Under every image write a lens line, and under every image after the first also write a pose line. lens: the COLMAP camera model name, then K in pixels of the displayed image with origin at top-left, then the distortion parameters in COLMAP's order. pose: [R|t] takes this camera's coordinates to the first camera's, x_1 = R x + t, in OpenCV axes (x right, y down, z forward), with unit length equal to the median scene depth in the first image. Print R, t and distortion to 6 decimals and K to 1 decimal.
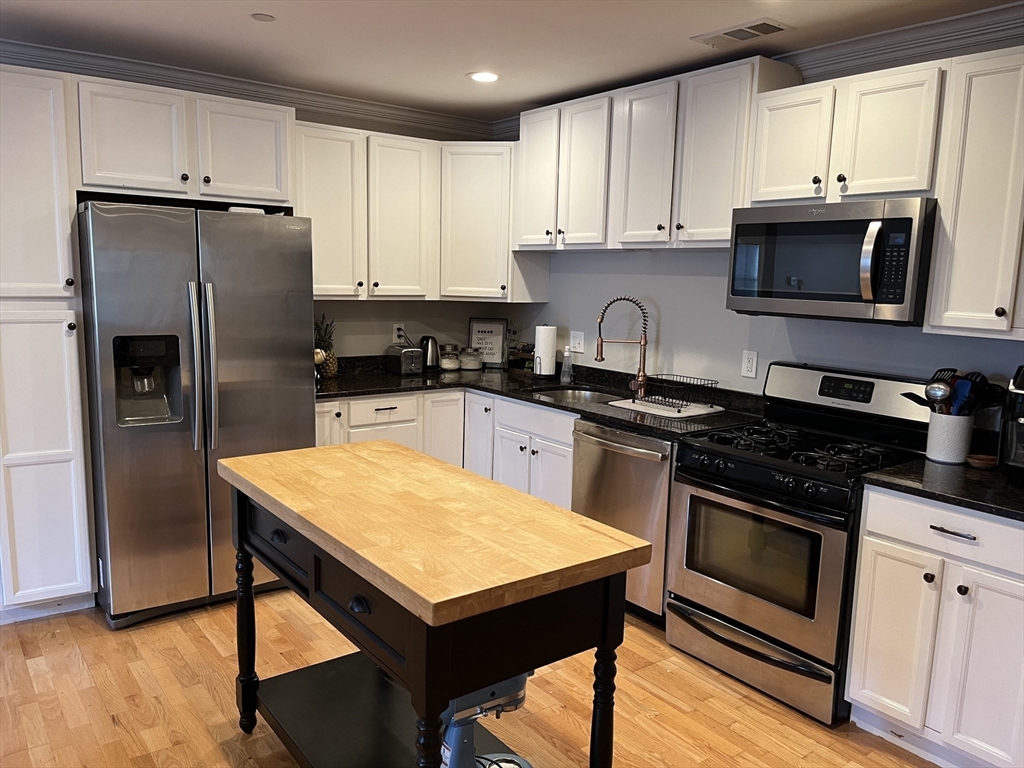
lens RADIAL K [[777.3, 0, 512.0], [0, 777.3, 384.0], [0, 0, 1]] dist [0.073264, -0.097518]
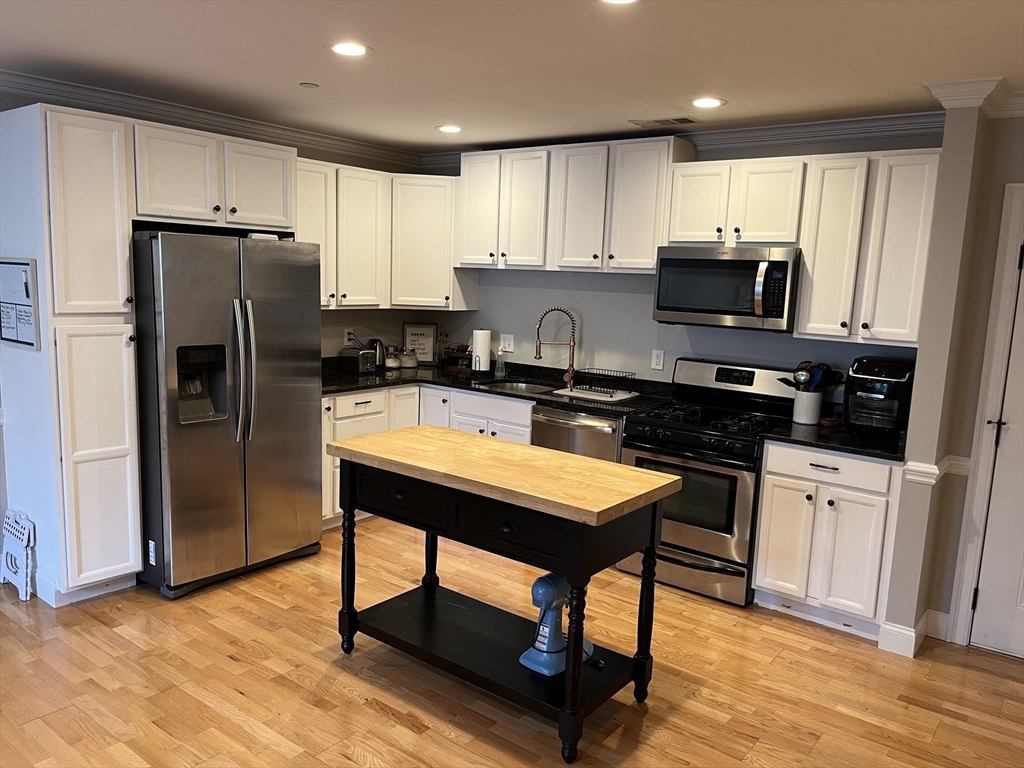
lens RADIAL K [[777.3, 0, 512.0], [0, 777.3, 384.0], [0, 0, 1]] dist [0.073264, -0.097518]
pose [[0.966116, -0.026618, 0.256733, -0.314809], [0.024305, 0.999630, 0.012178, -0.006817], [-0.256962, -0.005526, 0.966406, -0.249132]]
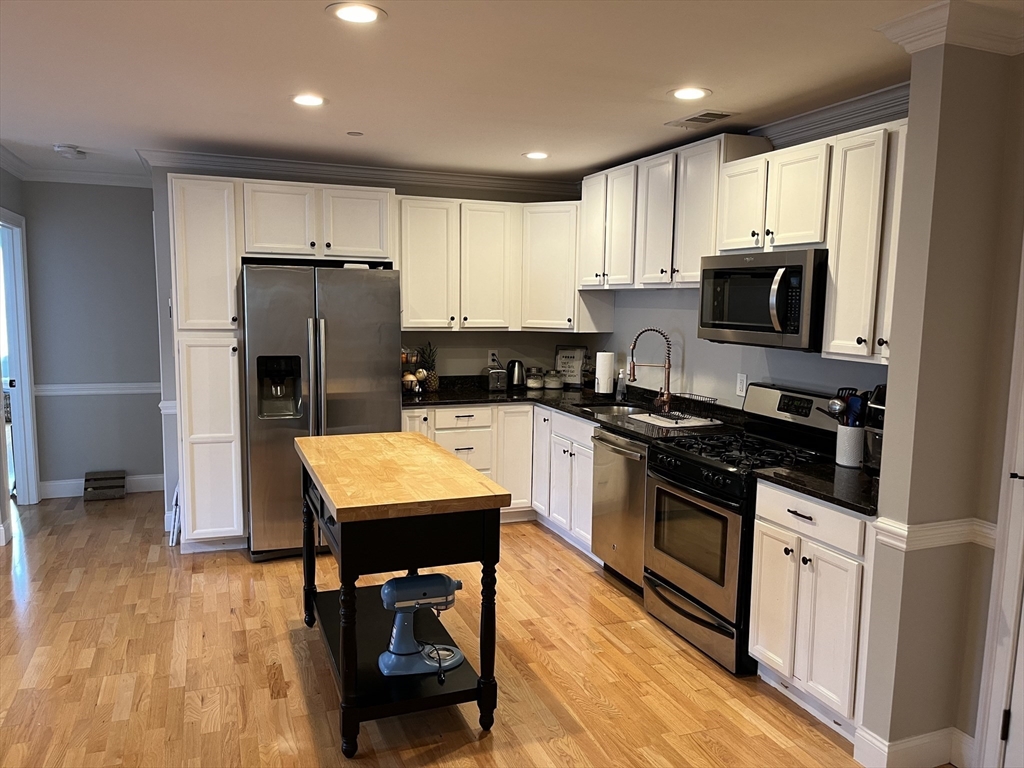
lens RADIAL K [[777.3, 0, 512.0], [0, 777.3, 384.0], [0, 0, 1]] dist [0.073264, -0.097518]
pose [[0.960860, 0.018225, -0.276435, 0.334031], [-0.028758, 0.999005, -0.034098, 0.025726], [0.275538, 0.040713, 0.960428, -0.248750]]
